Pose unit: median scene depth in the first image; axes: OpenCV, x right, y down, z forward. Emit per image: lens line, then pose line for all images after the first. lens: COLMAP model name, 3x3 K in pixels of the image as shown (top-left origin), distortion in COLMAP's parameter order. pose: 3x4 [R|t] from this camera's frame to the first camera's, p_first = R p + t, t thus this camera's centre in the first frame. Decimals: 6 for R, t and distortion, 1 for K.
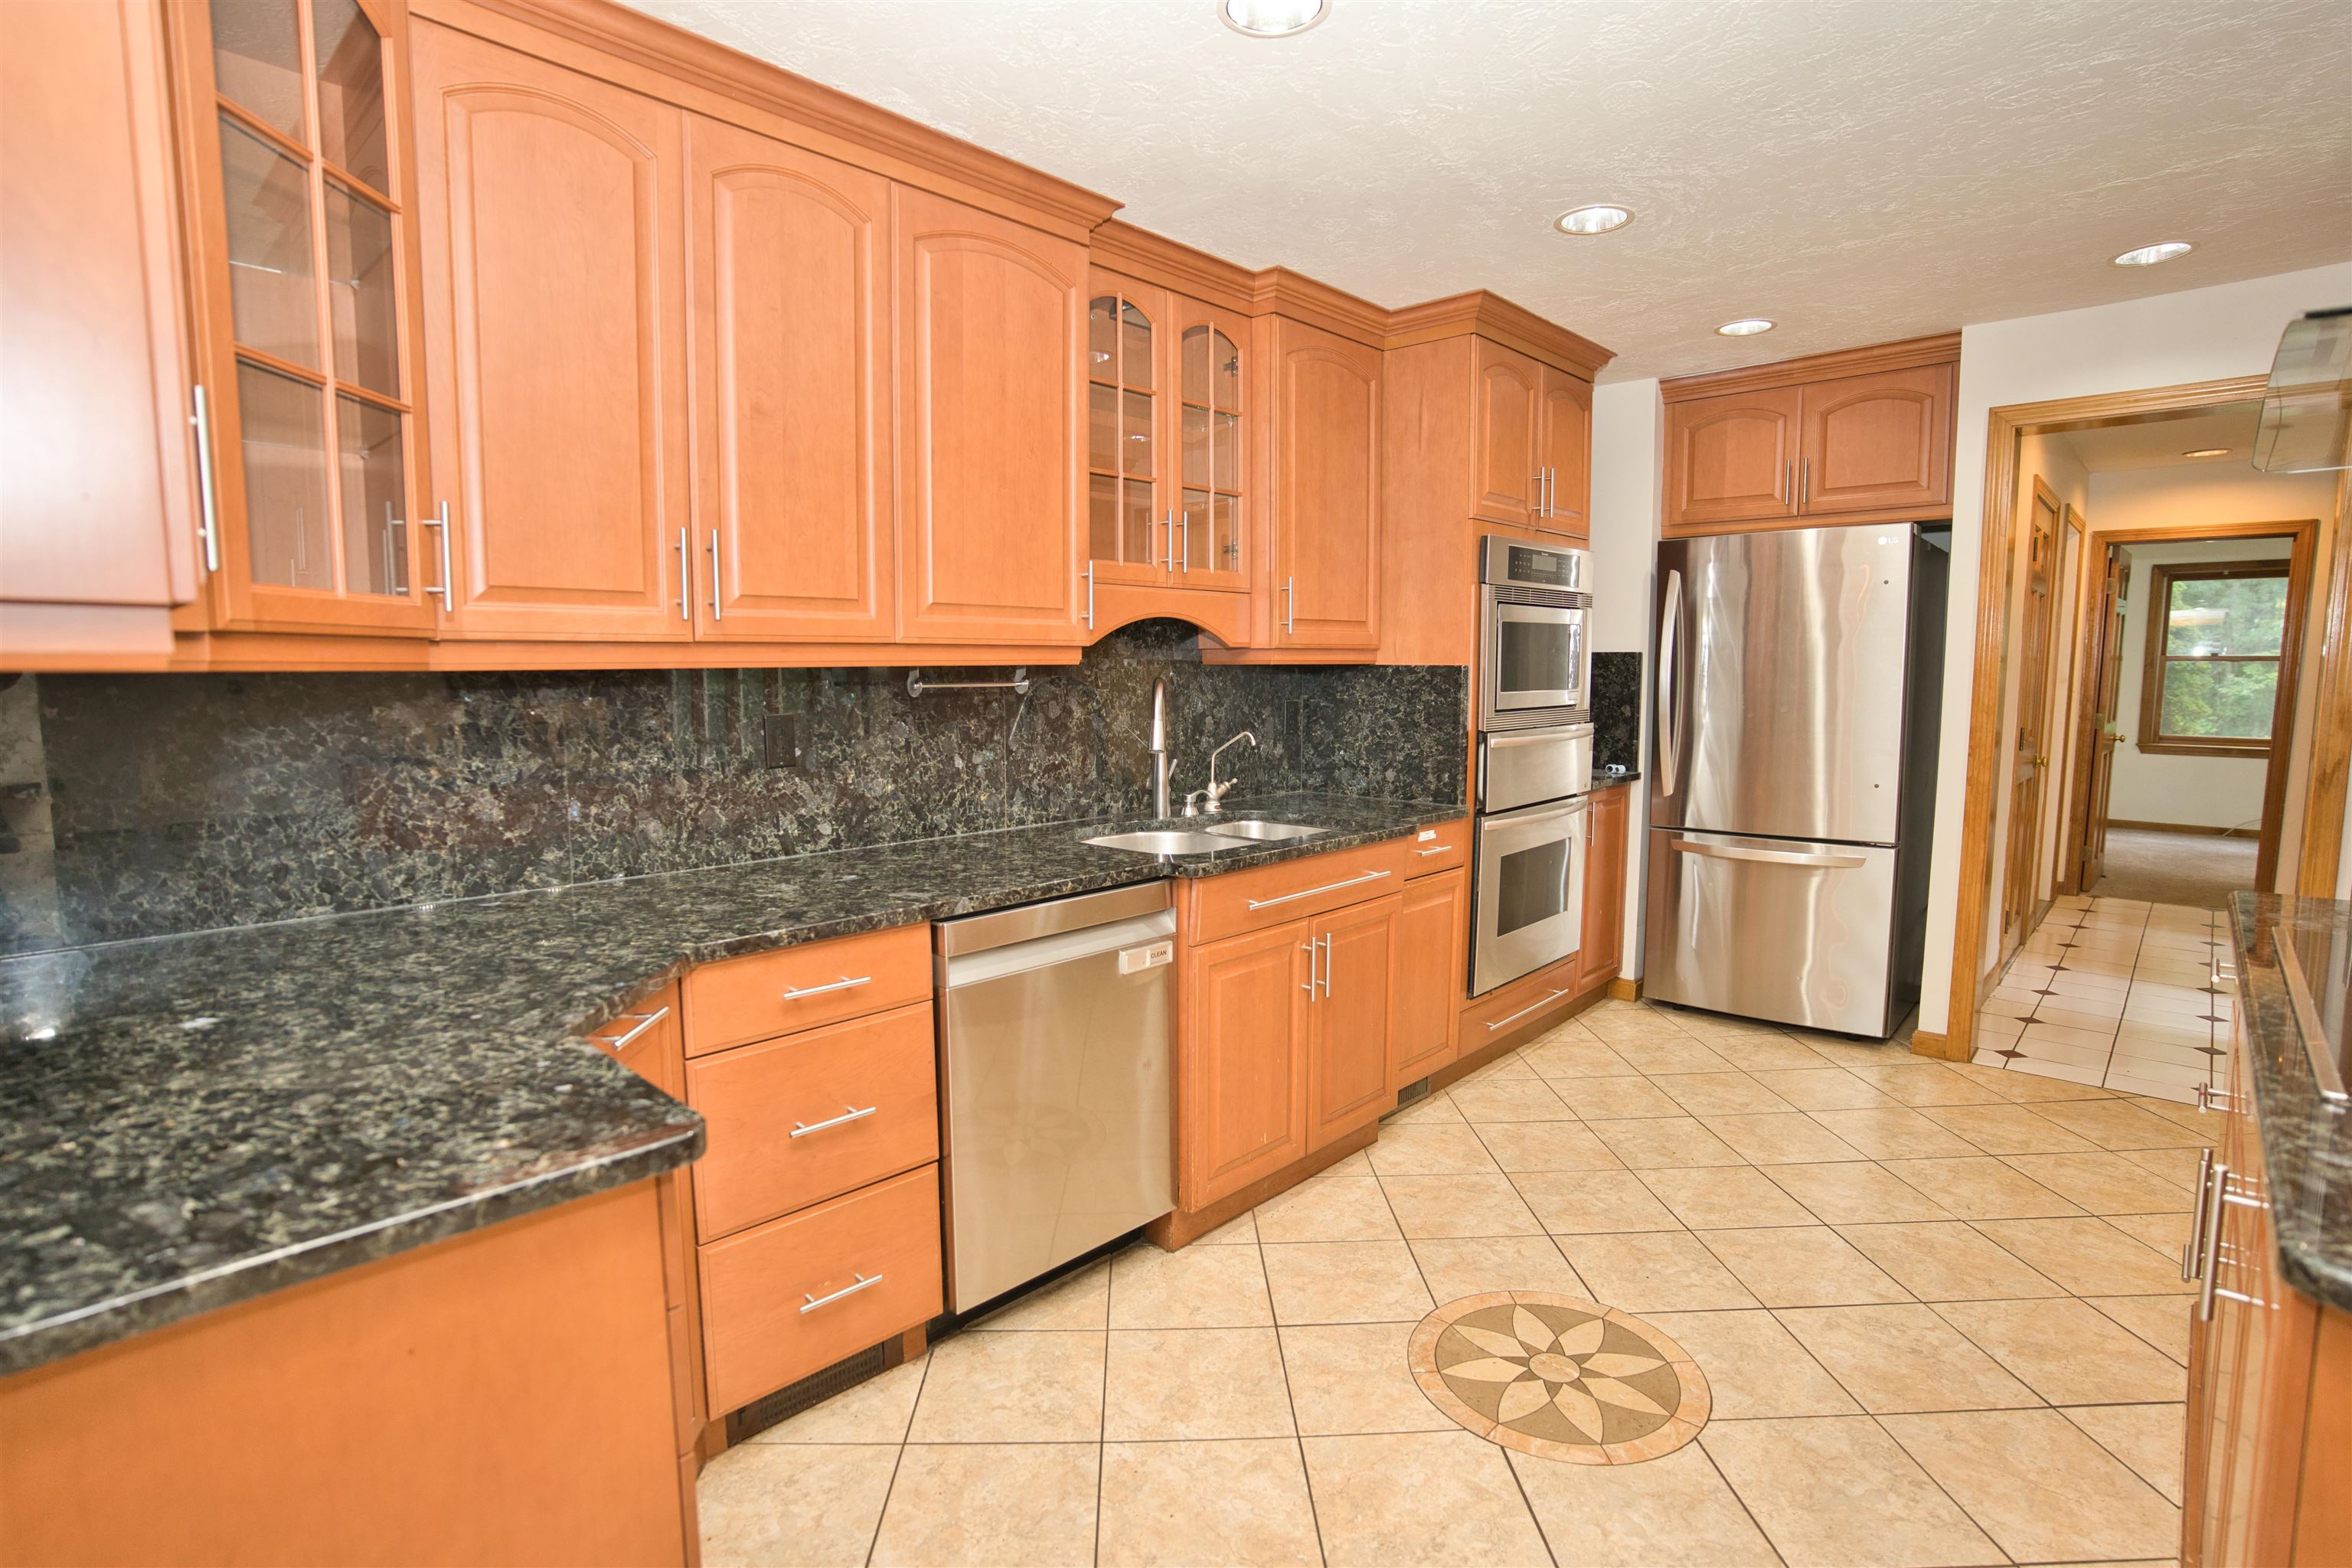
lens RADIAL K [[1144.5, 0, 1174.2], [0, 1144.5, 788.0], [0, 0, 1]] dist [-0.079447, 0.036270]
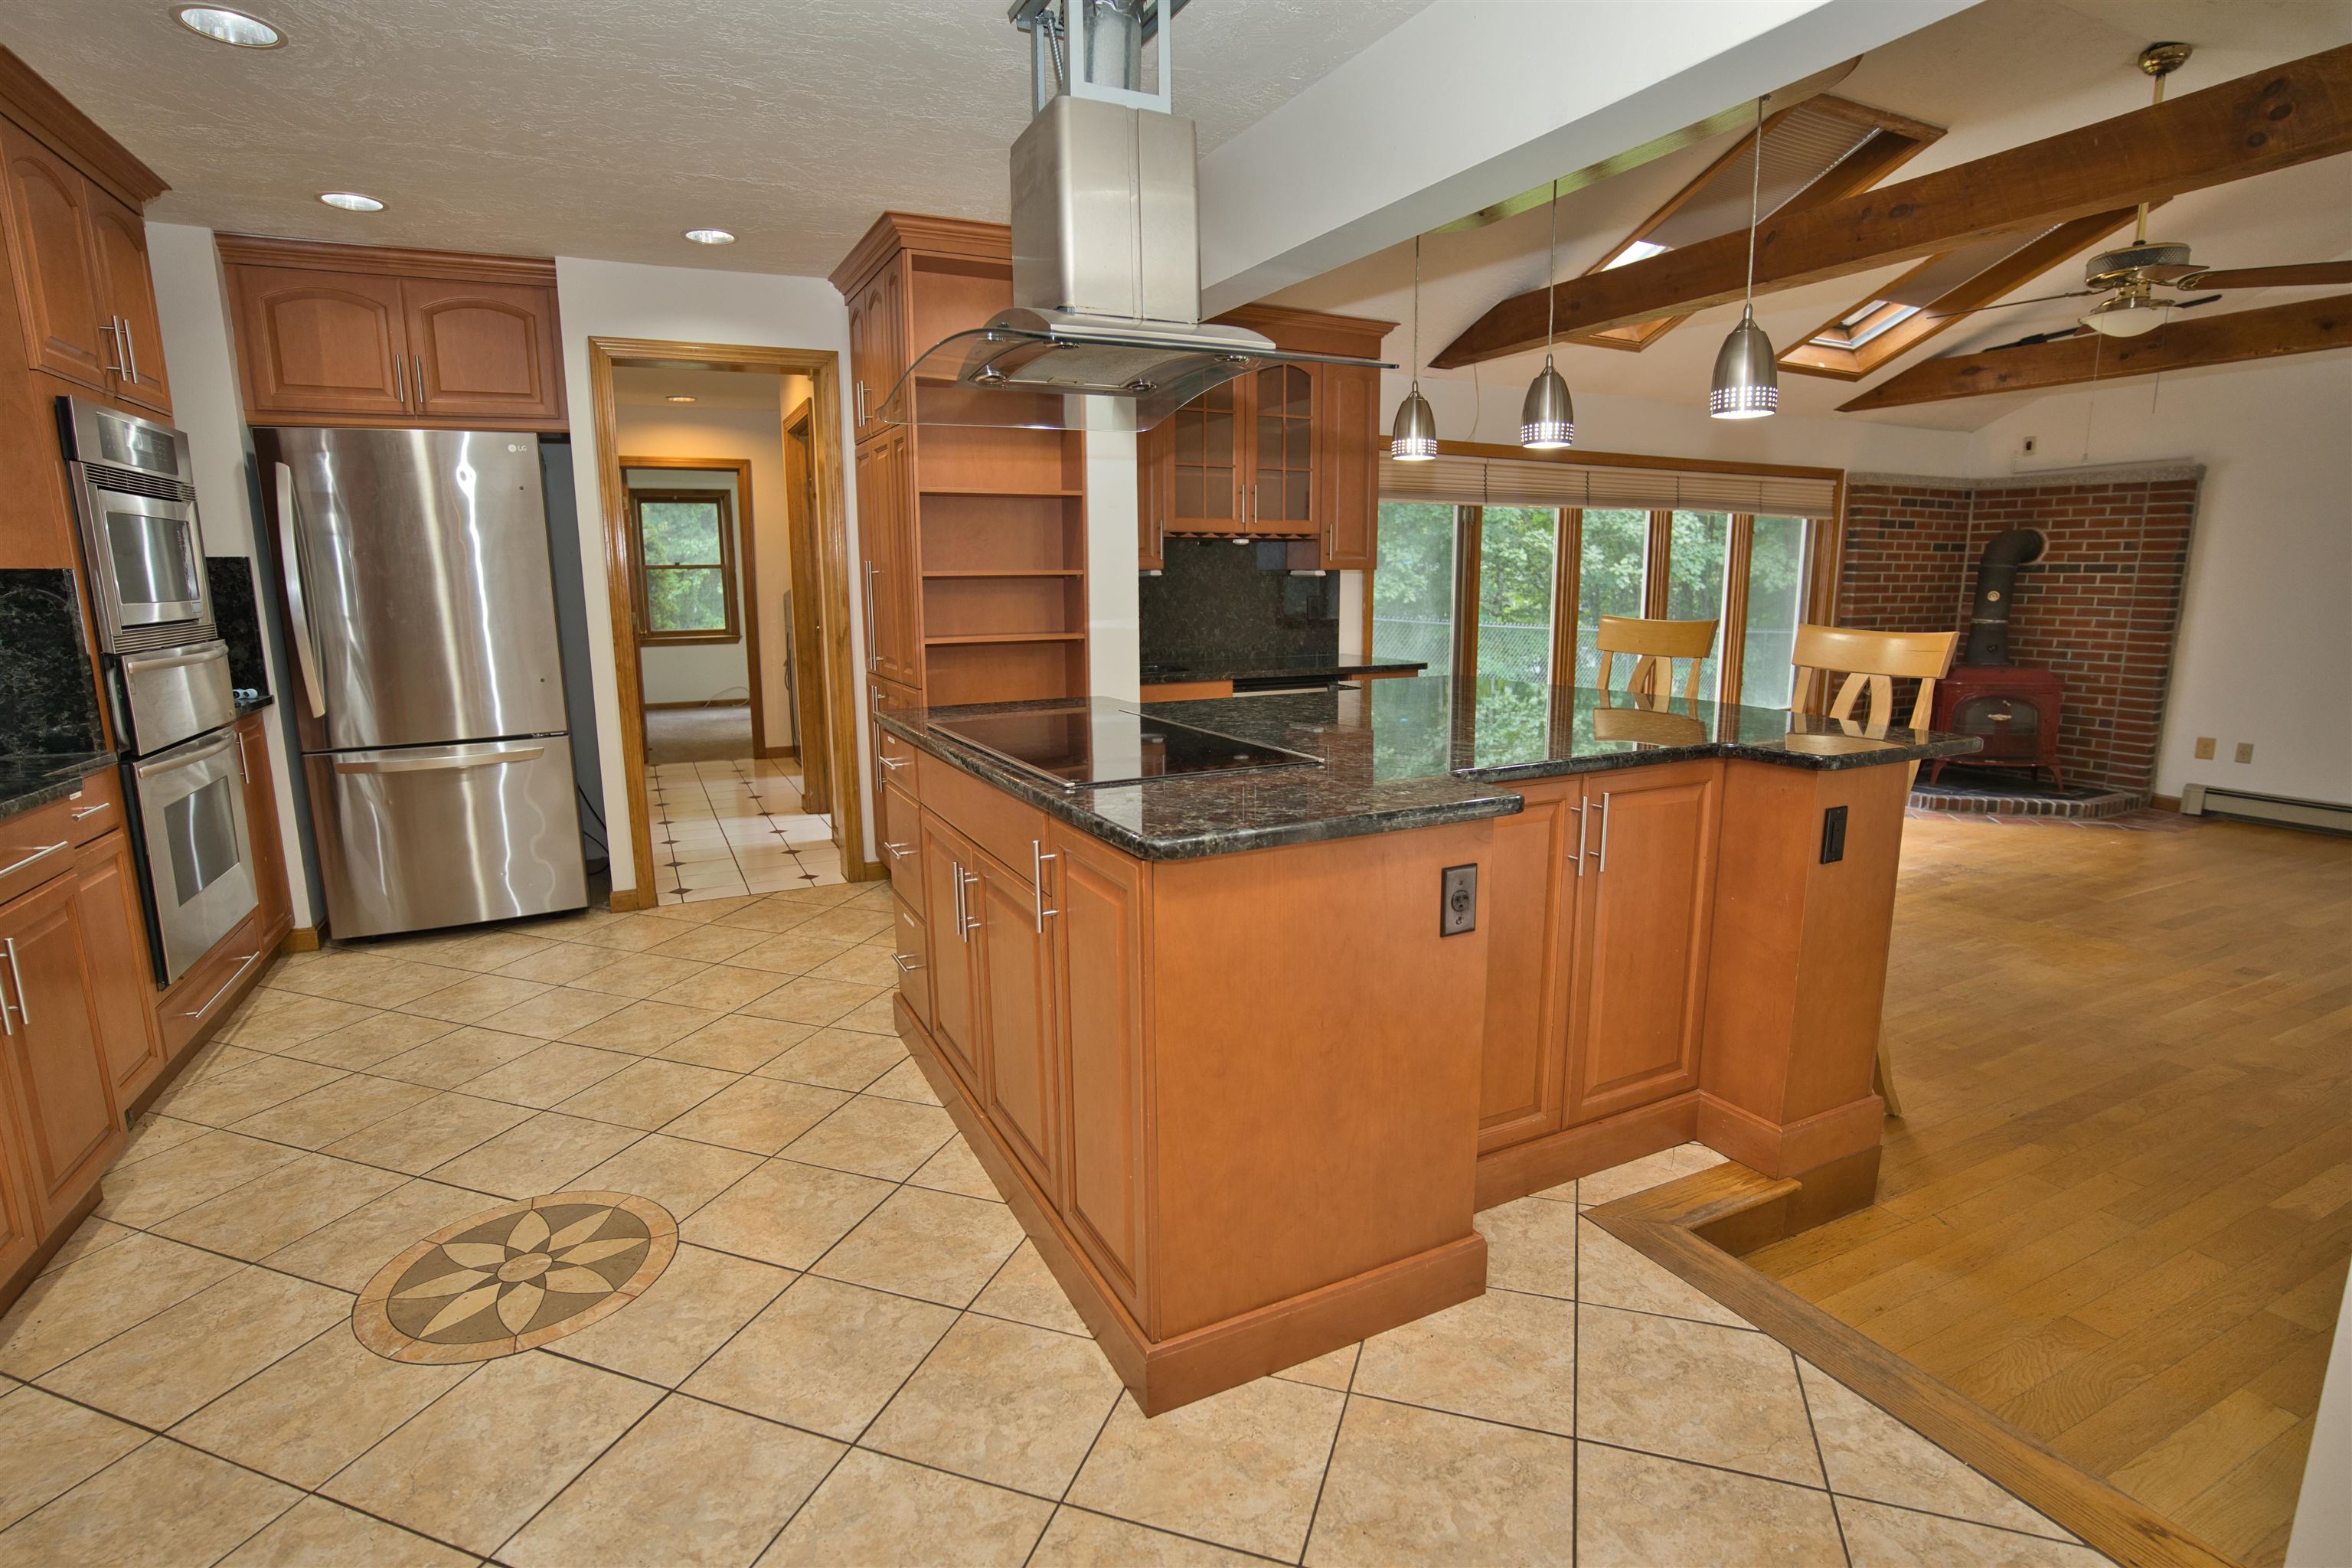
lens RADIAL K [[1144.5, 0, 1174.2], [0, 1144.5, 788.0], [0, 0, 1]] dist [-0.079447, 0.036270]
pose [[0.351212, -0.173459, 0.920088, -0.169717], [0.107411, 0.983666, 0.144445, 0.010207], [-0.930115, 0.048097, 0.364107, 0.045897]]
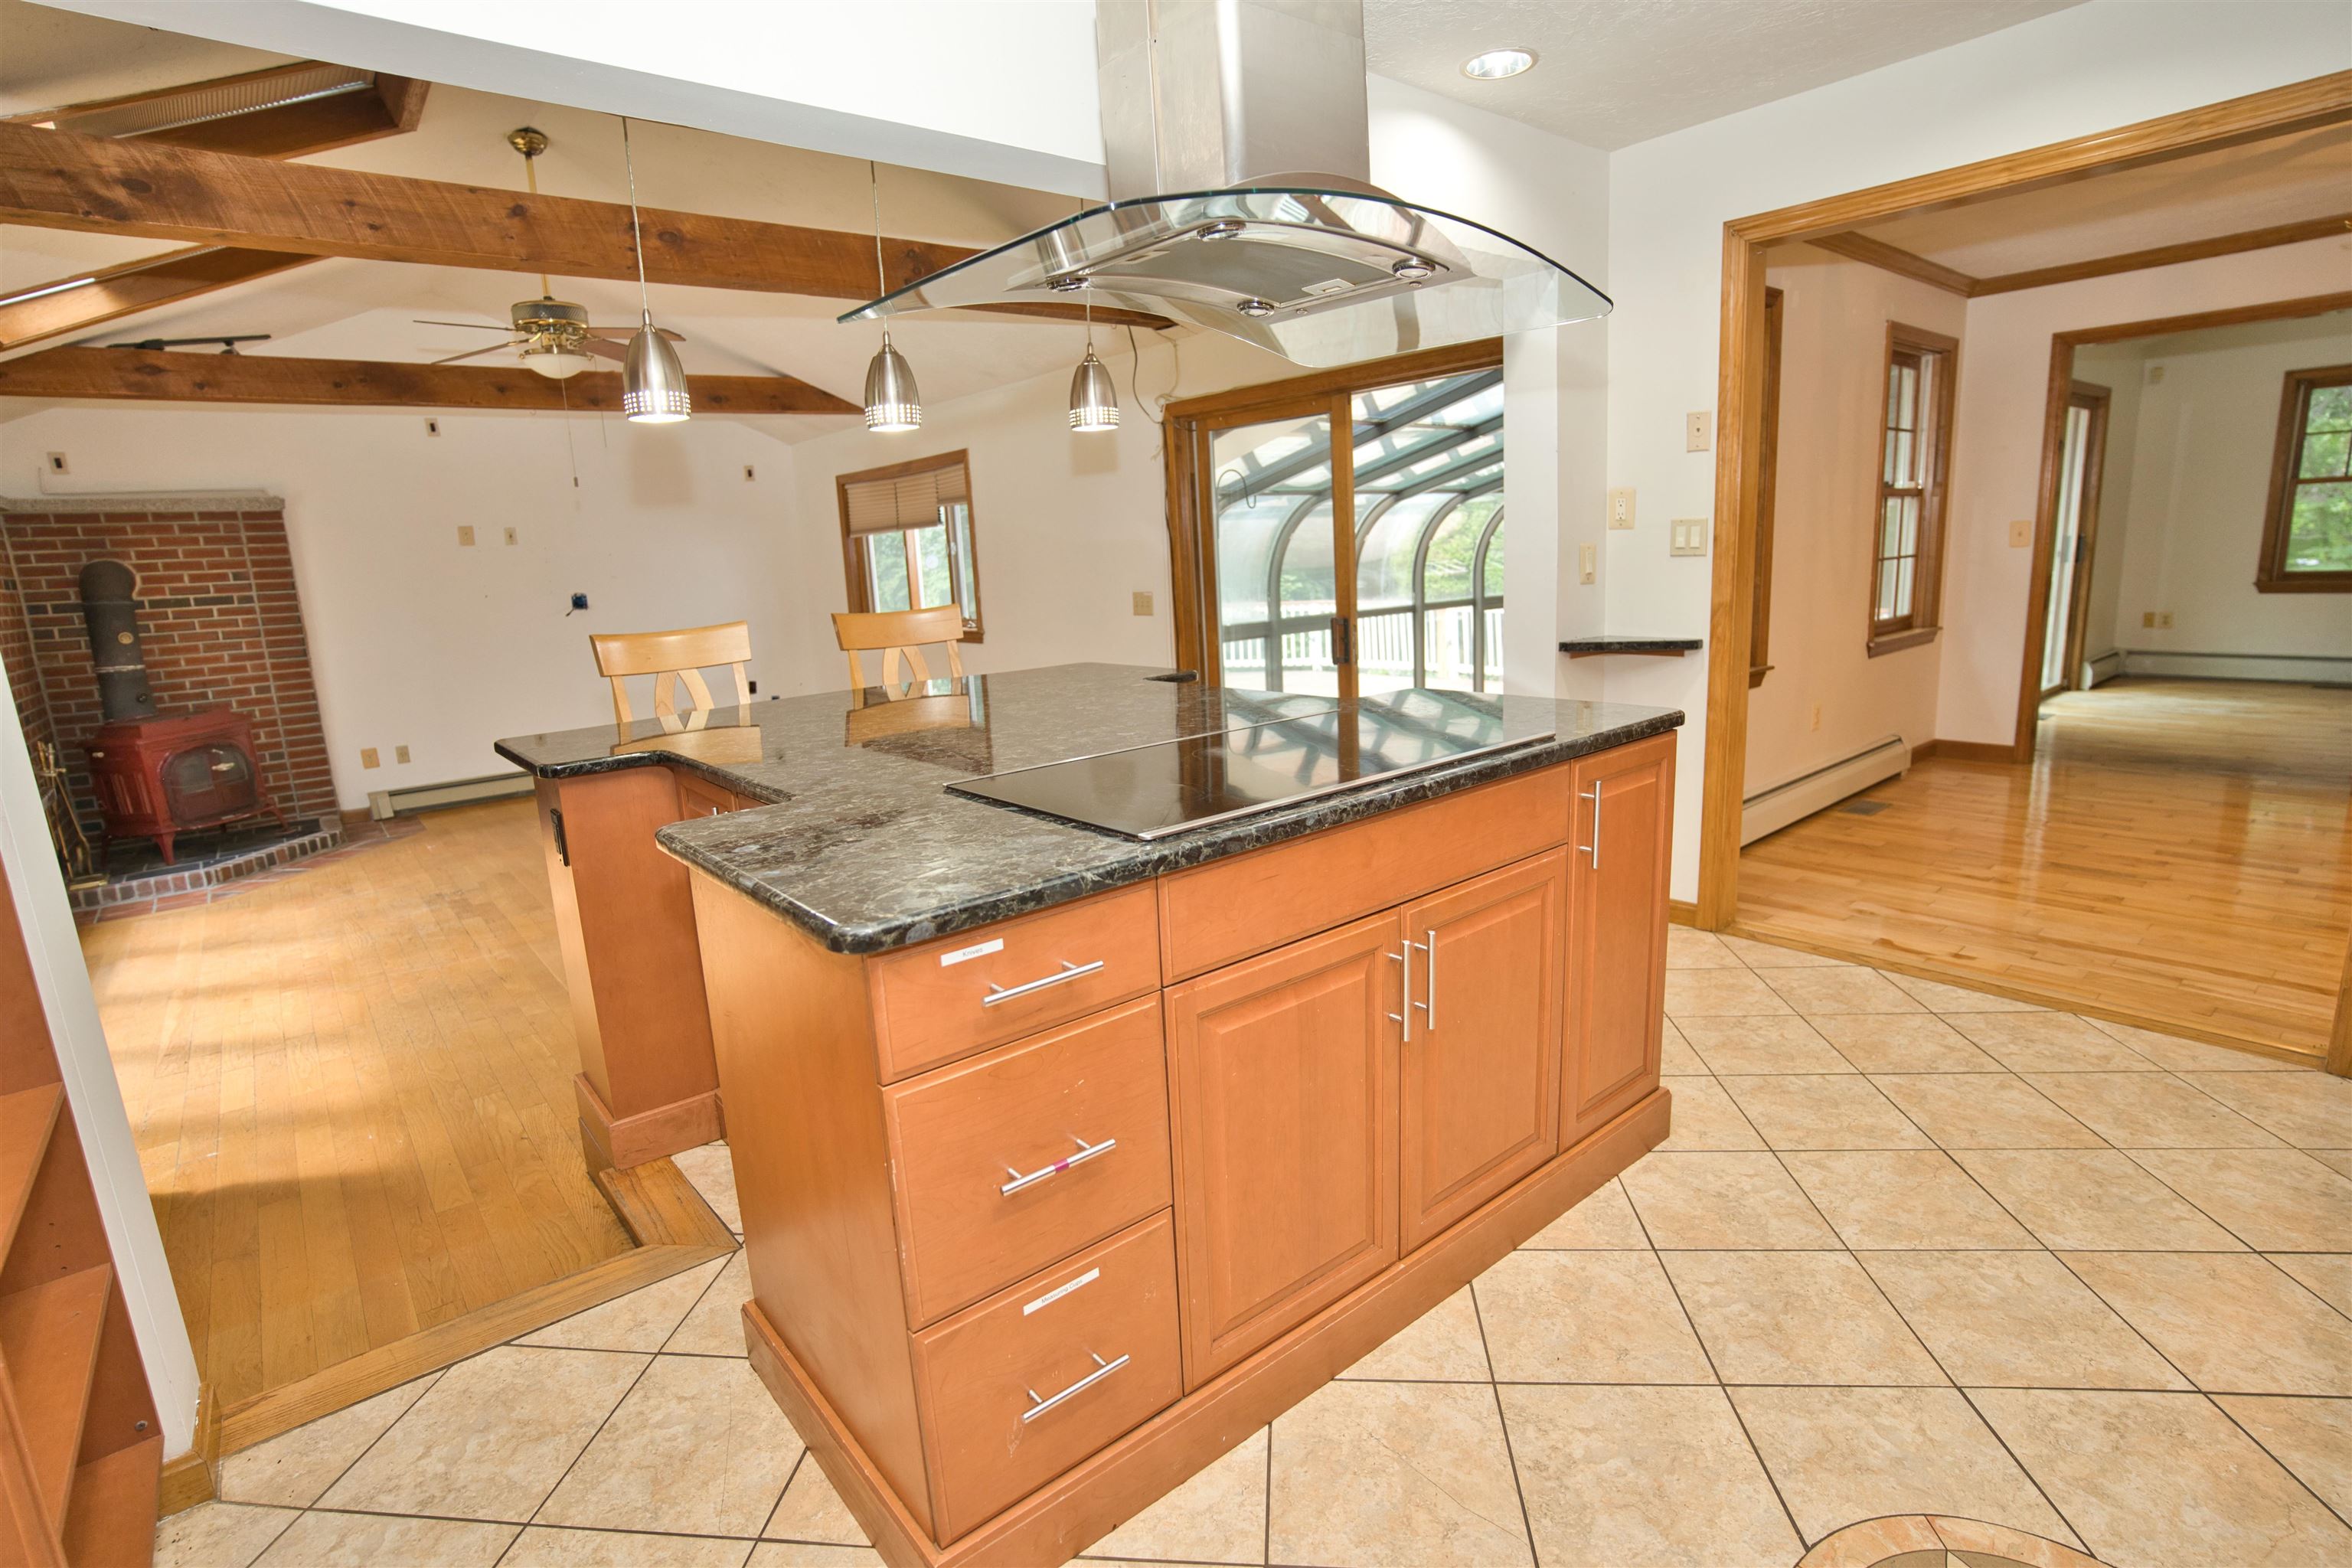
lens RADIAL K [[1144.5, 0, 1174.2], [0, 1144.5, 788.0], [0, 0, 1]] dist [-0.079447, 0.036270]
pose [[-0.991045, 0.026590, 0.130858, 0.417006], [0.066178, 0.948963, 0.308368, -0.076077], [-0.115979, 0.314266, -0.942224, 0.837106]]
